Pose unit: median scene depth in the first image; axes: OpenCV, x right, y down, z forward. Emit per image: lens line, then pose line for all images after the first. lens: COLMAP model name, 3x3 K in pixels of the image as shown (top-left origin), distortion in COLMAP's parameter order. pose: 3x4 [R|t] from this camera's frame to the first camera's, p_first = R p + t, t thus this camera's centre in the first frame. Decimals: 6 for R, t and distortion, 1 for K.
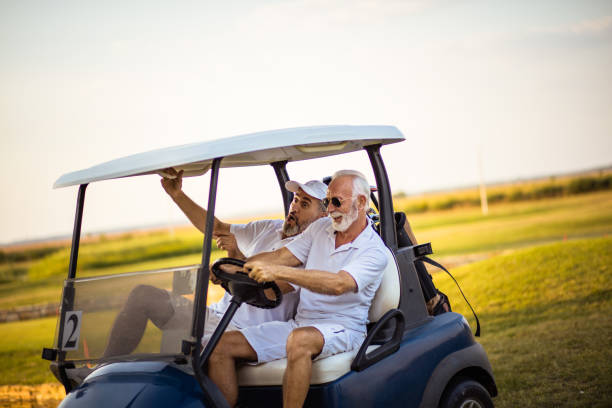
lens RADIAL K [[1425.2, 0, 306.0], [0, 1425.2, 204.0], [0, 0, 1]] dist [-0.137321, -0.386785]
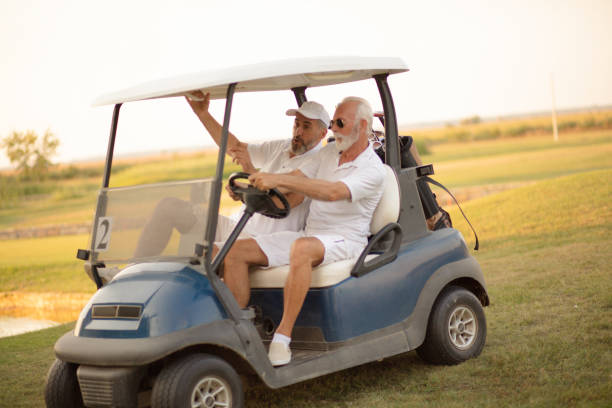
lens RADIAL K [[1425.2, 0, 306.0], [0, 1425.2, 204.0], [0, 0, 1]] dist [-0.137321, -0.386785]
pose [[0.998296, 0.026834, -0.051824, 0.050096], [-0.023953, 0.998176, 0.055423, -0.000830], [0.053217, -0.054087, 0.997117, -0.109167]]
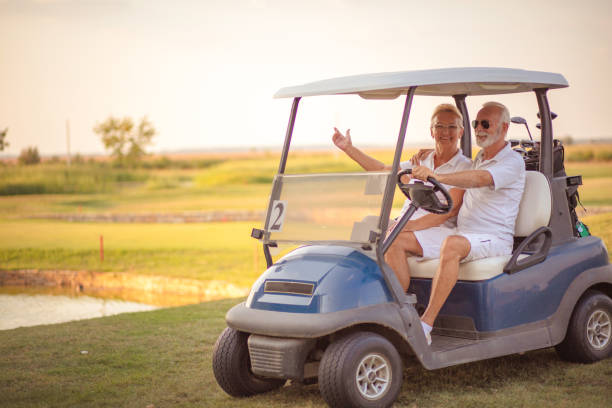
lens RADIAL K [[1425.2, 0, 306.0], [0, 1425.2, 204.0], [0, 0, 1]] dist [-0.137321, -0.386785]
pose [[0.988611, 0.102785, -0.109925, -0.006890], [-0.097187, 0.993737, 0.055143, 0.008372], [0.114905, -0.043832, 0.992409, -0.199857]]
